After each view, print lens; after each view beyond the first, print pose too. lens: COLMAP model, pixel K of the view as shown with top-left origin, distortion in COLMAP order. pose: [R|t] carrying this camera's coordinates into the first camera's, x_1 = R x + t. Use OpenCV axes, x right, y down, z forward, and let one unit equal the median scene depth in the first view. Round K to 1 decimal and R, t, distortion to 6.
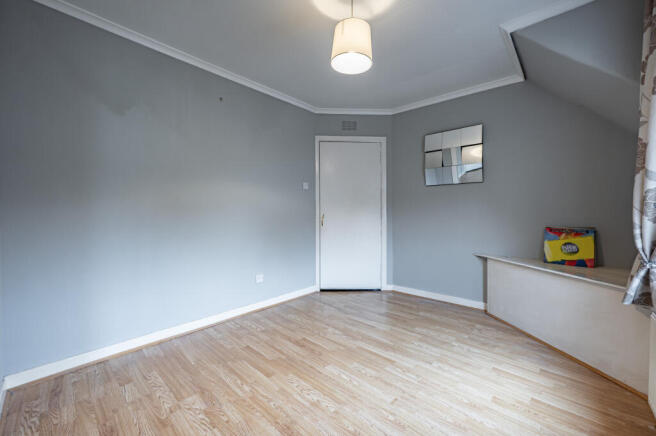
lens RADIAL K [[262.3, 0, 331.0], [0, 262.3, 213.8], [0, 0, 1]] dist [0.001900, 0.000543]
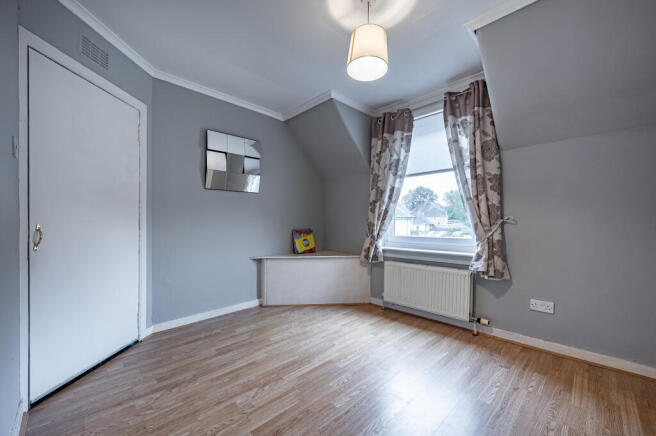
lens RADIAL K [[262.3, 0, 333.3], [0, 262.3, 220.8], [0, 0, 1]] dist [0.001900, 0.000543]
pose [[0.044921, 0.001331, 0.998990, -0.680637], [0.009196, 0.999956, -0.001745, 0.005997], [-0.998948, 0.009265, 0.044907, 0.789540]]
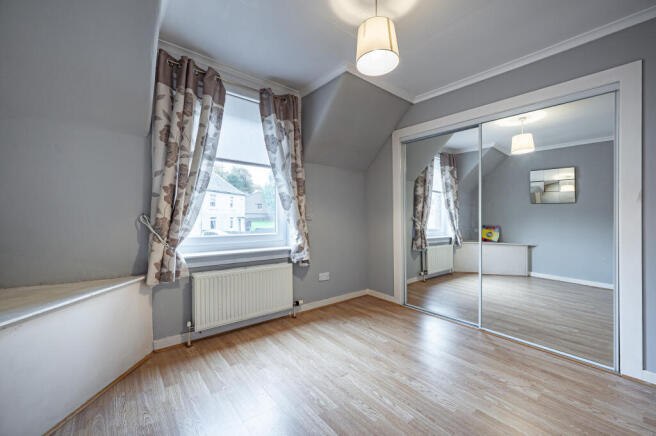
lens RADIAL K [[262.3, 0, 329.8], [0, 262.3, 214.8], [0, 0, 1]] dist [0.001900, 0.000543]
pose [[-0.989342, -0.016065, 0.144720, 0.097585], [-0.015941, 0.999871, 0.002017, -0.009670], [-0.144734, -0.000311, -0.989471, 1.467163]]
